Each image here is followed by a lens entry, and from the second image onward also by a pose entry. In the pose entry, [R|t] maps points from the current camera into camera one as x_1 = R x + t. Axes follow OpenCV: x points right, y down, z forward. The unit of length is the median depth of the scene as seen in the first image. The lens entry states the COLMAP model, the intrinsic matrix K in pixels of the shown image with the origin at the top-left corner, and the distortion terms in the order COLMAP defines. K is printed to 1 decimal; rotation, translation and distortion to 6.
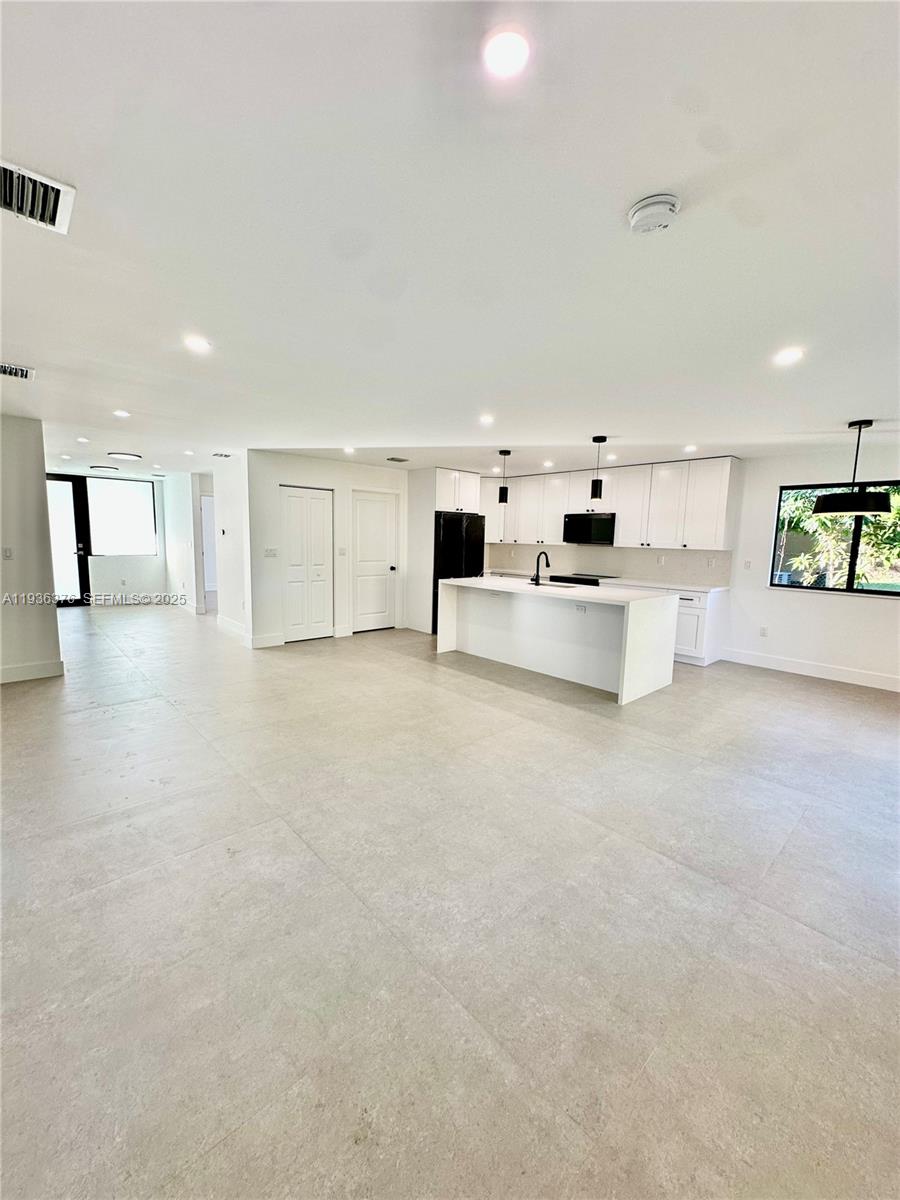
lens RADIAL K [[480.2, 0, 449.2], [0, 480.2, 600.5], [0, 0, 1]] dist [-0.008057, 0.001732]
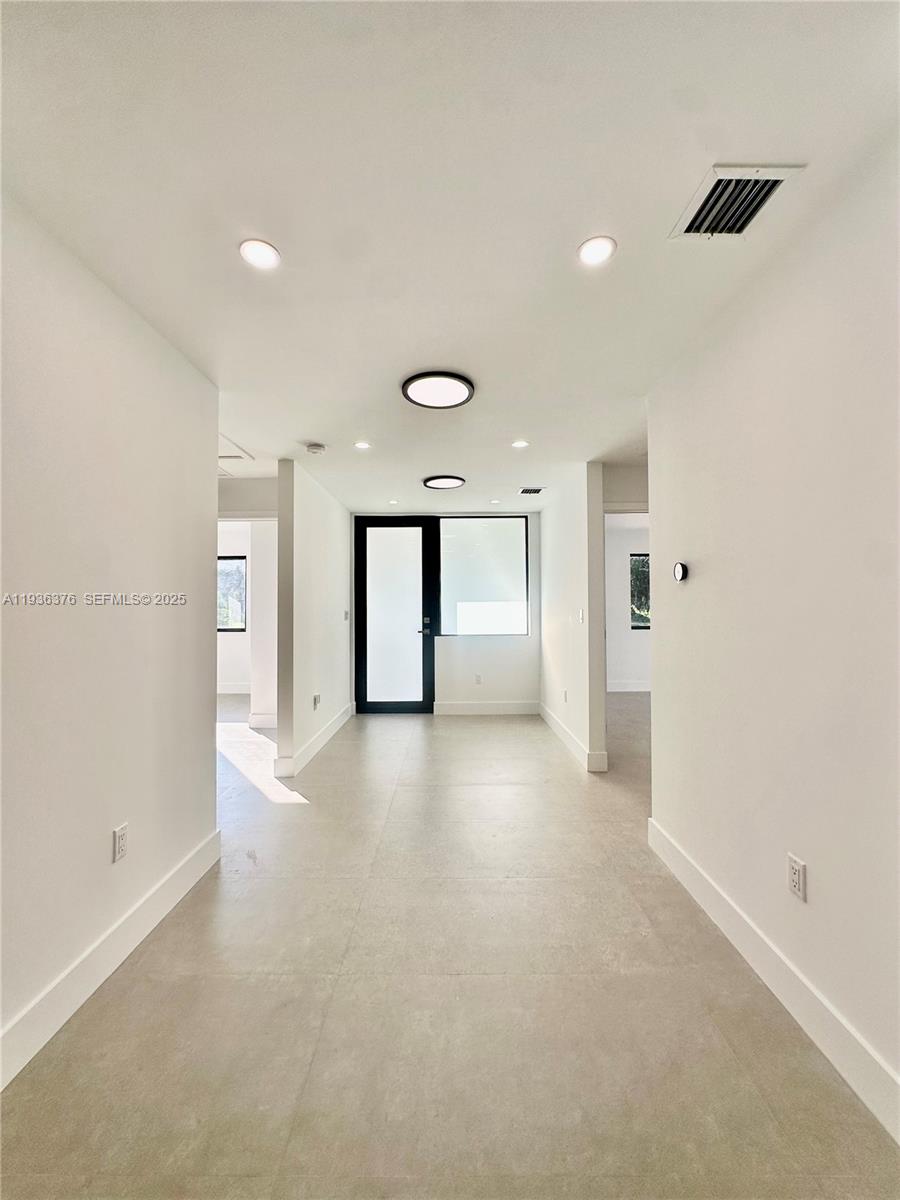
lens RADIAL K [[480.2, 0, 455.1], [0, 480.2, 591.1], [0, 0, 1]] dist [-0.008057, 0.001732]
pose [[0.741827, -0.048583, -0.668829, -0.408484], [-0.062529, 0.988016, -0.141122, -0.087406], [0.667670, 0.146509, 0.729899, 0.734354]]
